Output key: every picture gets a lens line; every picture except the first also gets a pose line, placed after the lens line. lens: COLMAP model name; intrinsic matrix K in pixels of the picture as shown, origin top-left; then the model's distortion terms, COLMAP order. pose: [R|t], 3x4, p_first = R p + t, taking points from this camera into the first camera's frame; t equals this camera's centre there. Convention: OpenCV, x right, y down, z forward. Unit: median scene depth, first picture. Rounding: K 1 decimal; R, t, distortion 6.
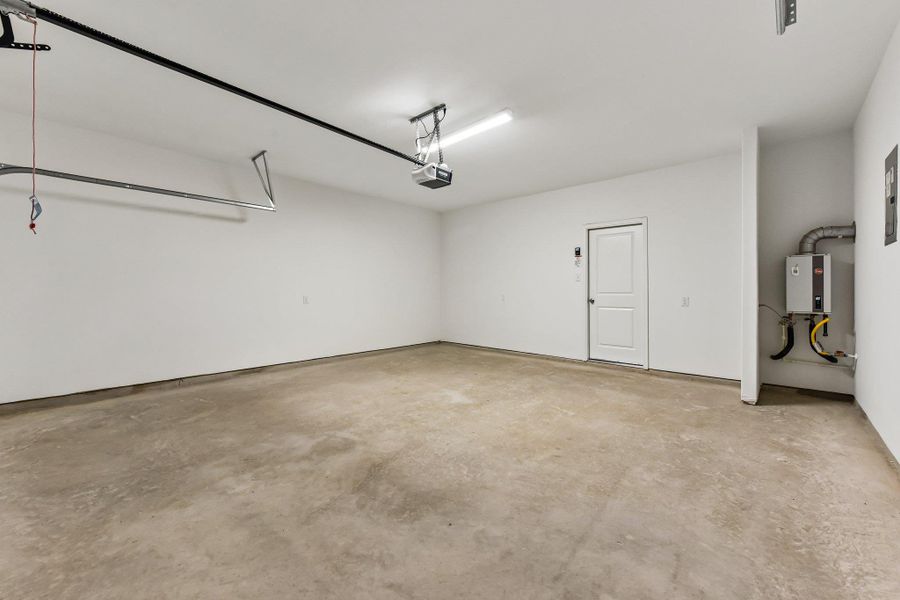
lens RADIAL K [[361.9, 0, 455.0], [0, 361.9, 294.4], [0, 0, 1]] dist [0.018462, -0.001804]
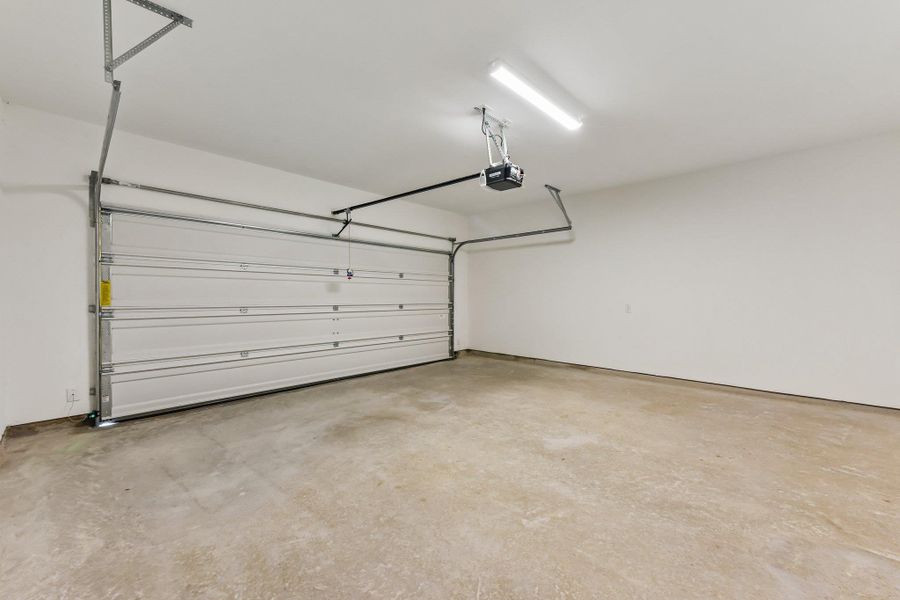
lens RADIAL K [[361.9, 0, 455.2], [0, 361.9, 299.9], [0, 0, 1]] dist [0.018462, -0.001804]
pose [[-0.030475, 0.007425, -0.999508, 1.149133], [-0.008122, 0.999938, 0.007676, -0.021062], [0.999503, 0.008352, -0.030413, 1.181239]]
